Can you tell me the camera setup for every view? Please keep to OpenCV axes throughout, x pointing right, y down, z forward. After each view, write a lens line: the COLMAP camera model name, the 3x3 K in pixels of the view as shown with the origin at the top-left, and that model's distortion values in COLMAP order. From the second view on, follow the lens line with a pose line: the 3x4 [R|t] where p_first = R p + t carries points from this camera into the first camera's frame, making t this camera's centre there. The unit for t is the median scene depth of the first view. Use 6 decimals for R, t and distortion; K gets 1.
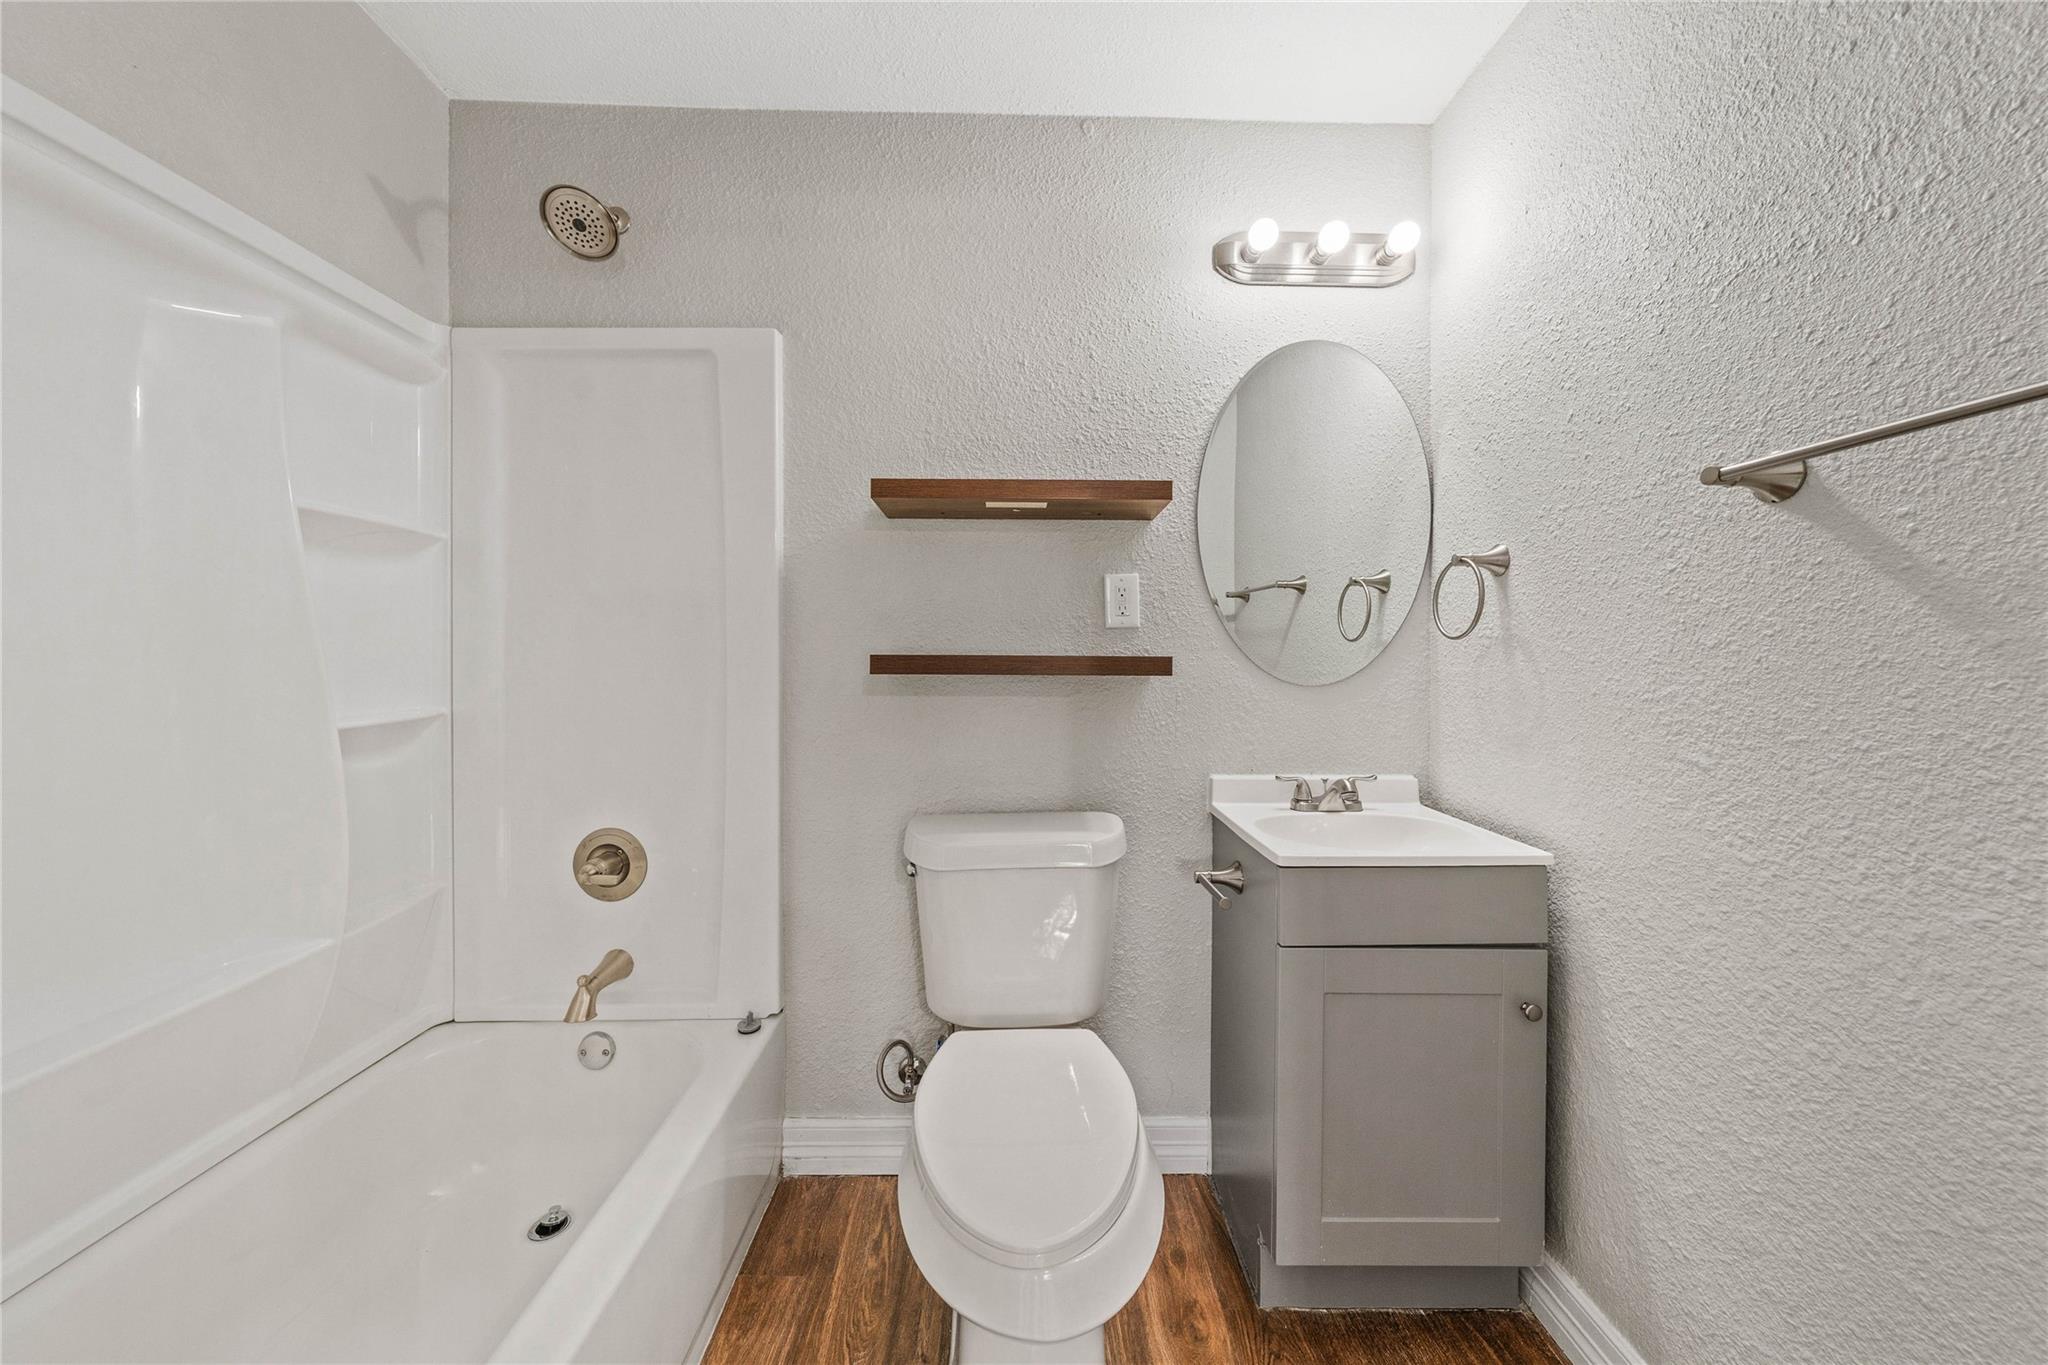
lens RADIAL K [[703.3, 0, 1024.1], [0, 703.3, 670.1], [0, 0, 1]] dist [-0.004250, 0.000862]
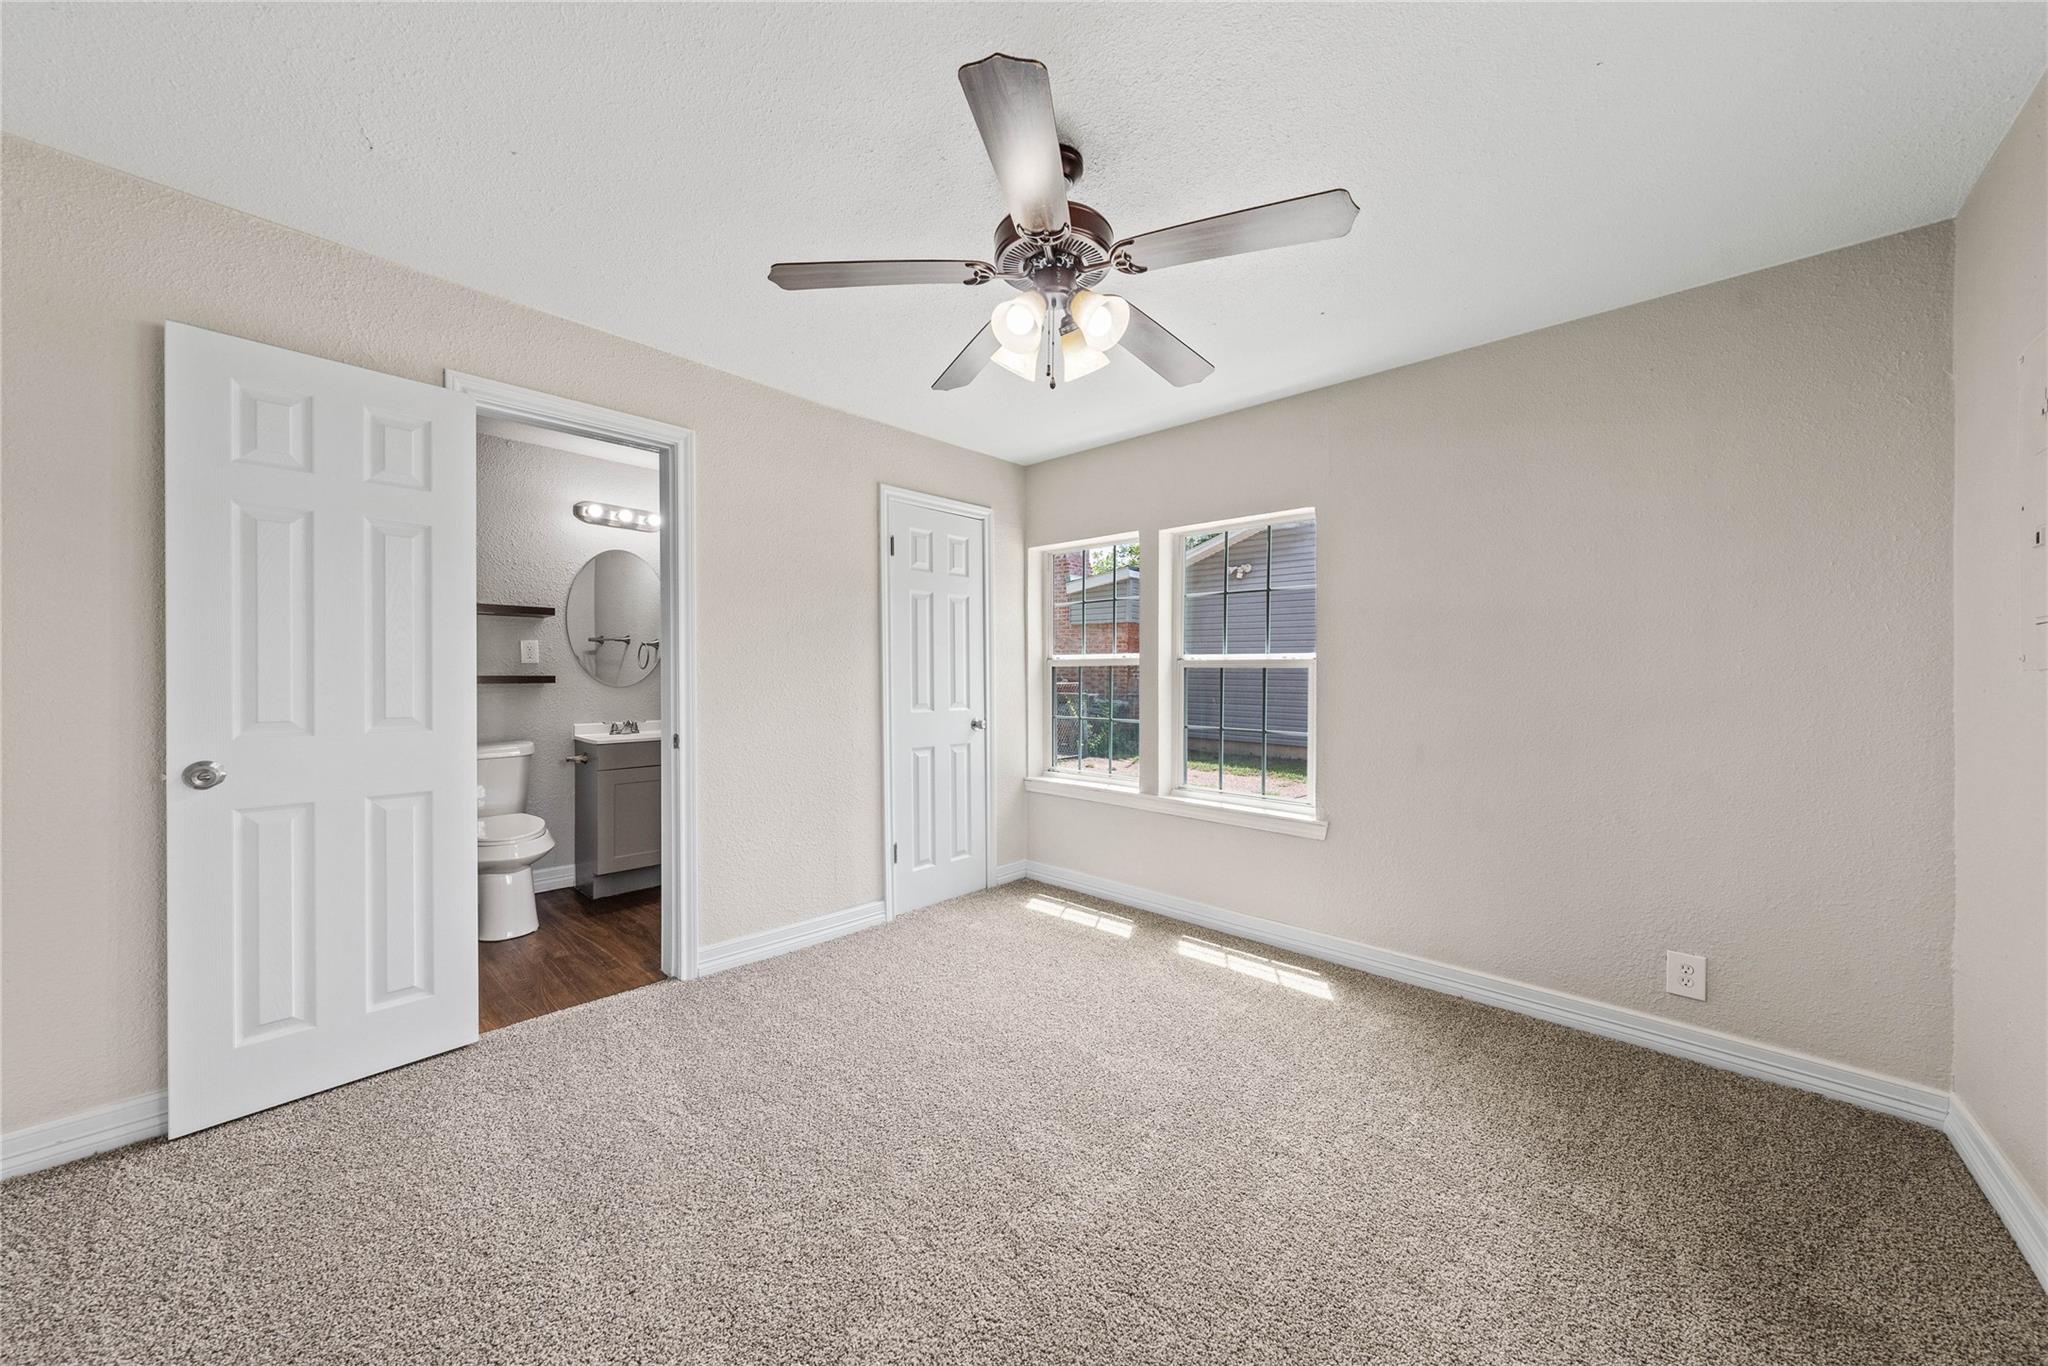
lens RADIAL K [[703.3, 0, 1027.4], [0, 703.3, 676.0], [0, 0, 1]] dist [-0.004250, 0.000862]
pose [[0.687665, -0.001839, 0.726026, -0.428026], [0.016850, 0.999768, -0.013427, 0.042720], [-0.725833, 0.021467, 0.687536, -1.853678]]
